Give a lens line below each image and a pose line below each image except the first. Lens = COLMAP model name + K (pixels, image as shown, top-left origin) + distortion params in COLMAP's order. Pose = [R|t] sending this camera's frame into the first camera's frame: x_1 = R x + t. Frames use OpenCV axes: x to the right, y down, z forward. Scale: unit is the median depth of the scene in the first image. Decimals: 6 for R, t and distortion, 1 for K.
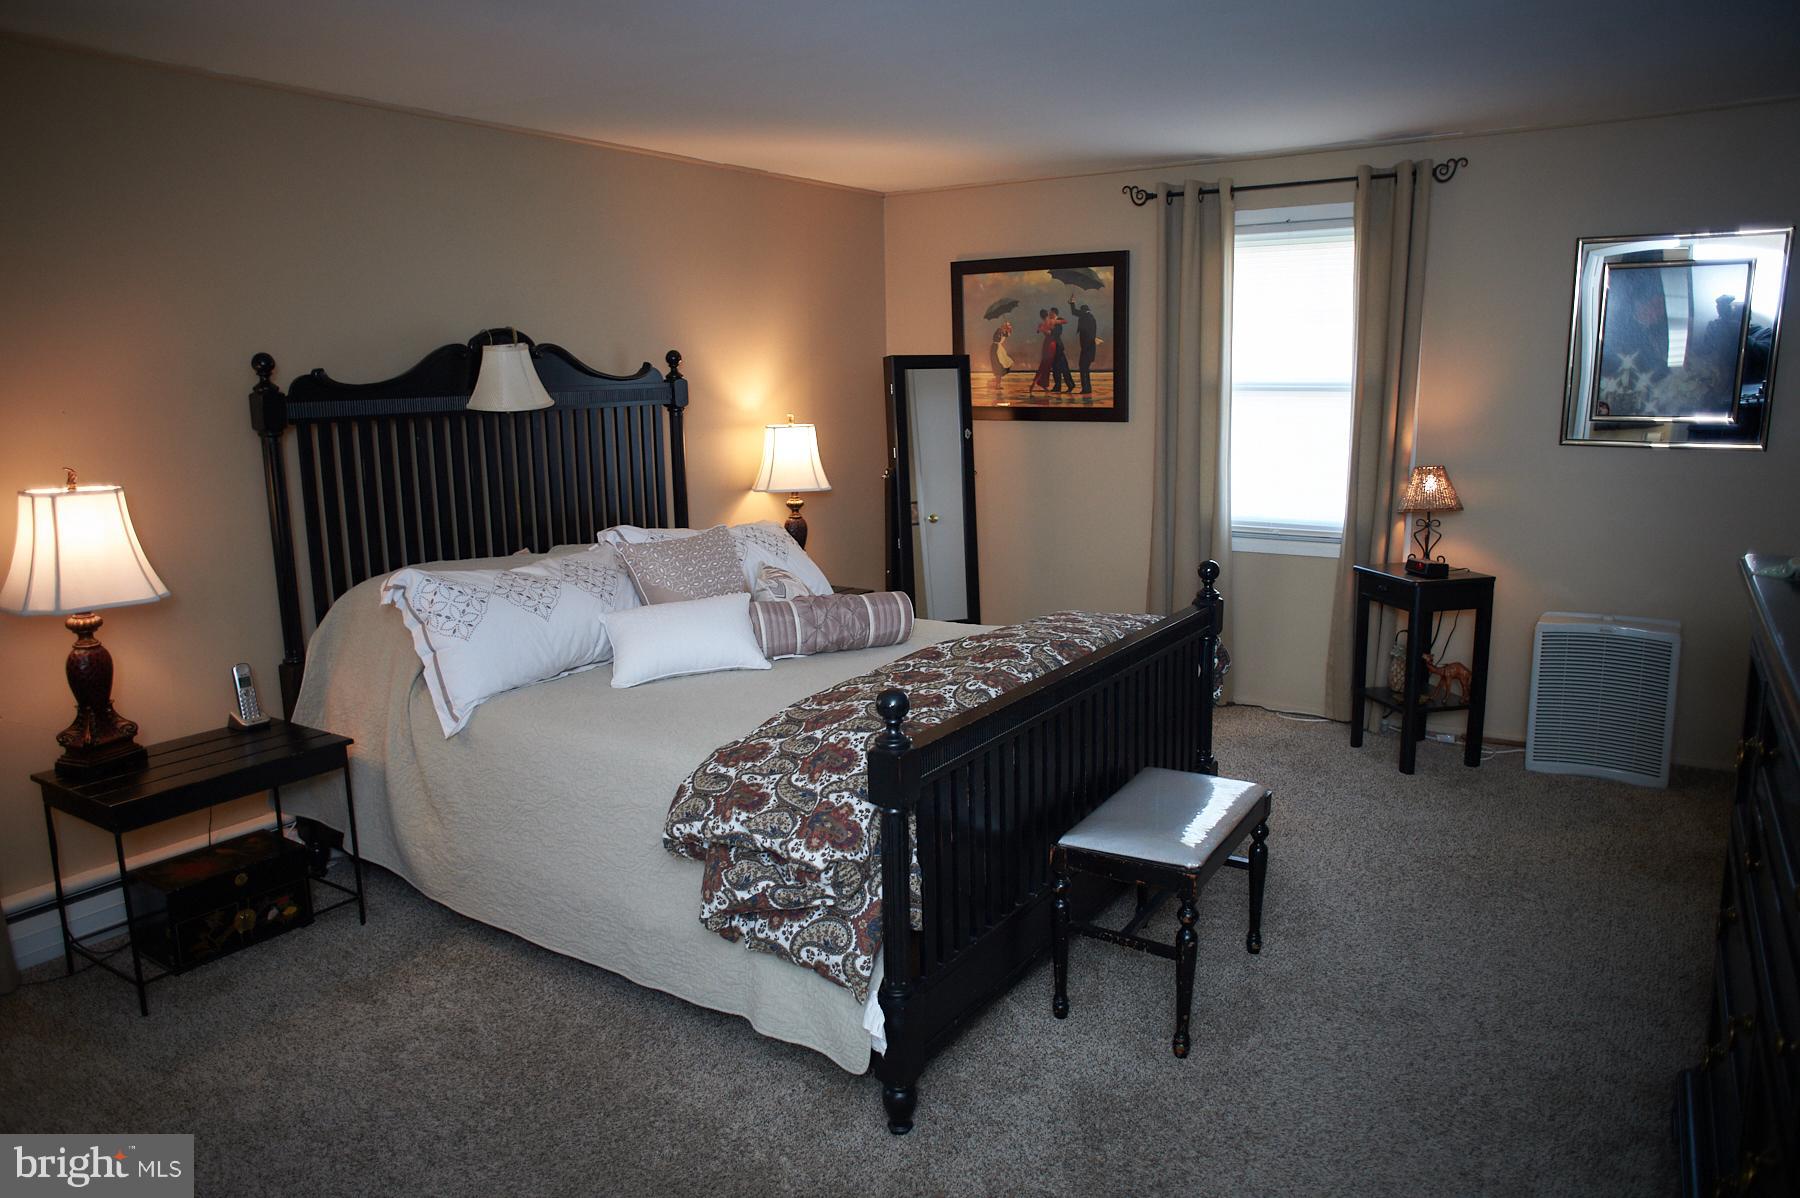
lens RADIAL K [[1231.8, 0, 899.6], [0, 1231.8, 585.3], [0, 0, 1]] dist [-0.027976, -0.000339]
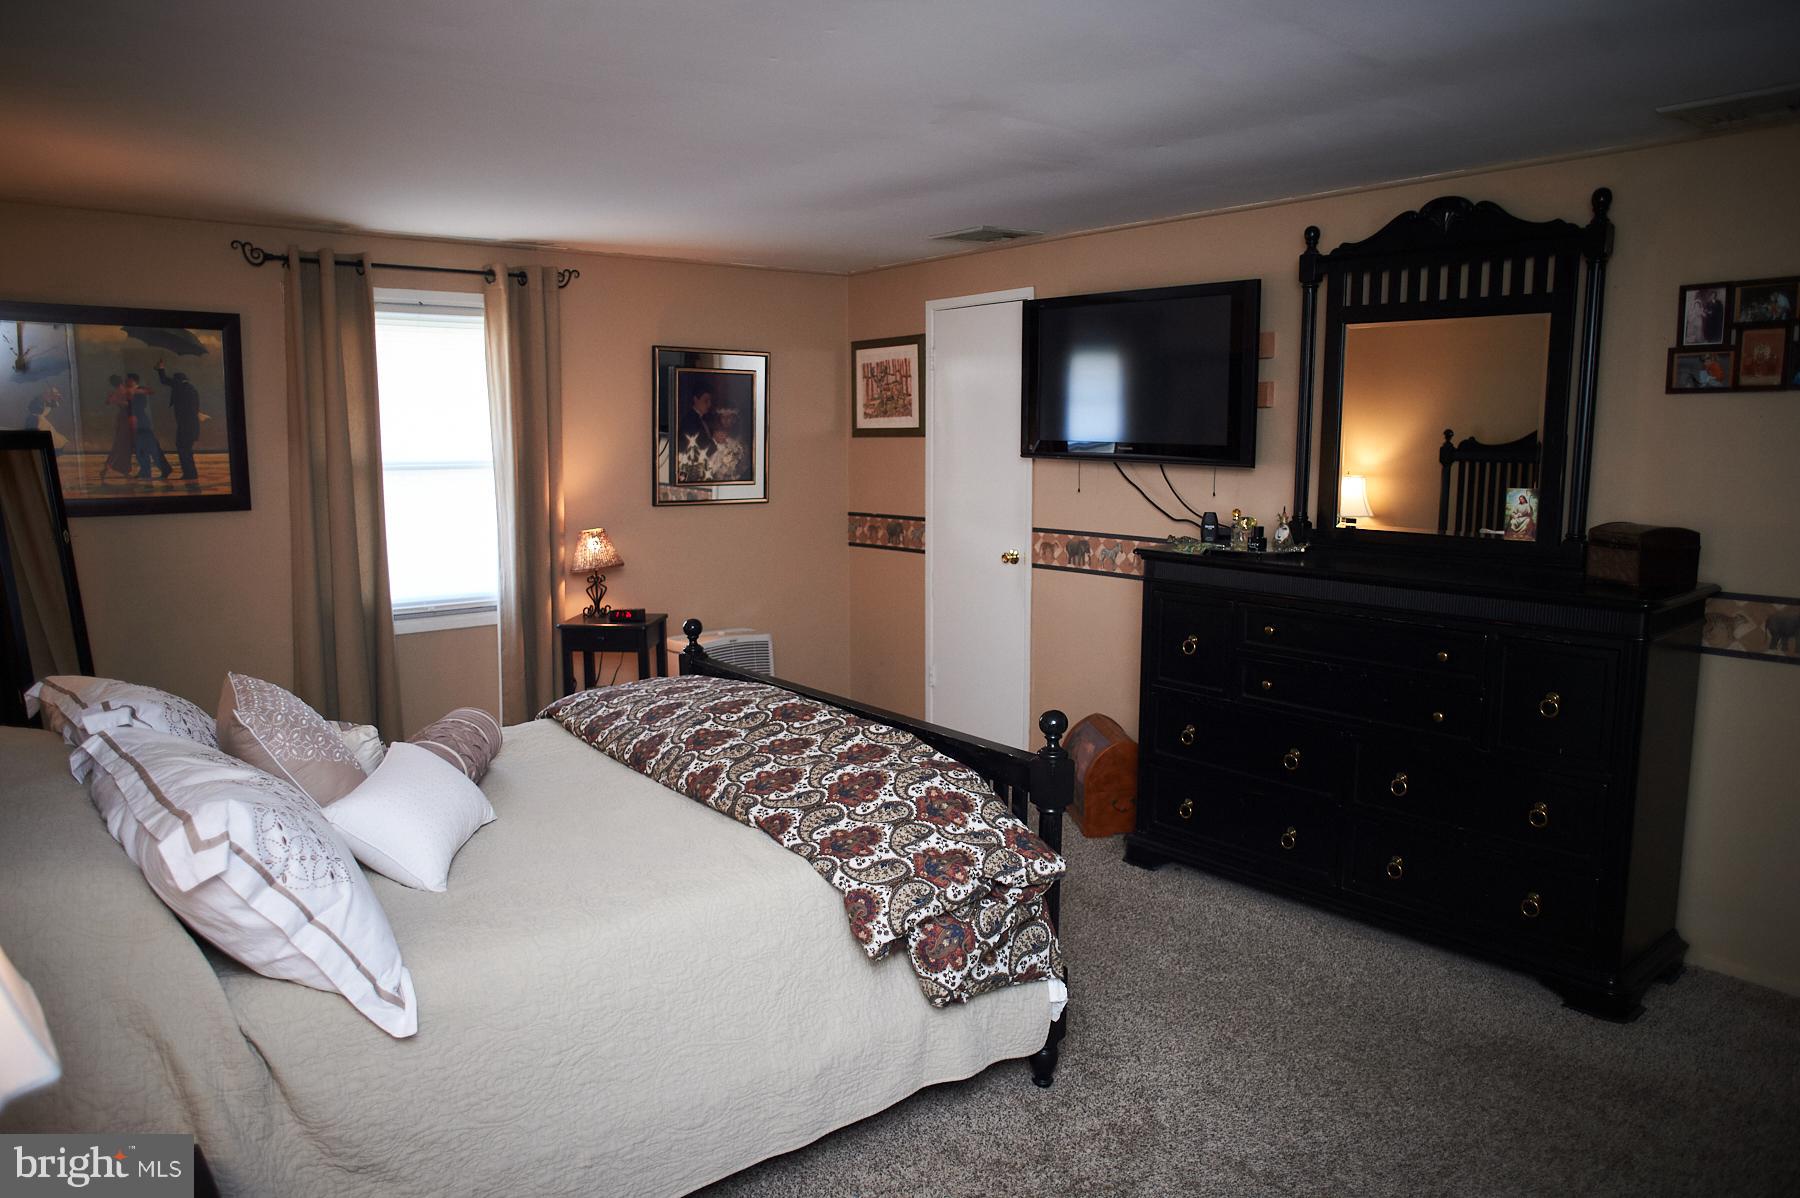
lens RADIAL K [[1248.0, 0, 898.5], [0, 1248.0, 599.2], [0, 0, 1]] dist [-0.097773, 0.084410]
pose [[0.296436, -0.114136, 0.948208, -0.540176], [0.161864, 0.984474, 0.067898, -0.059532], [-0.941236, 0.133353, 0.310309, 0.334621]]
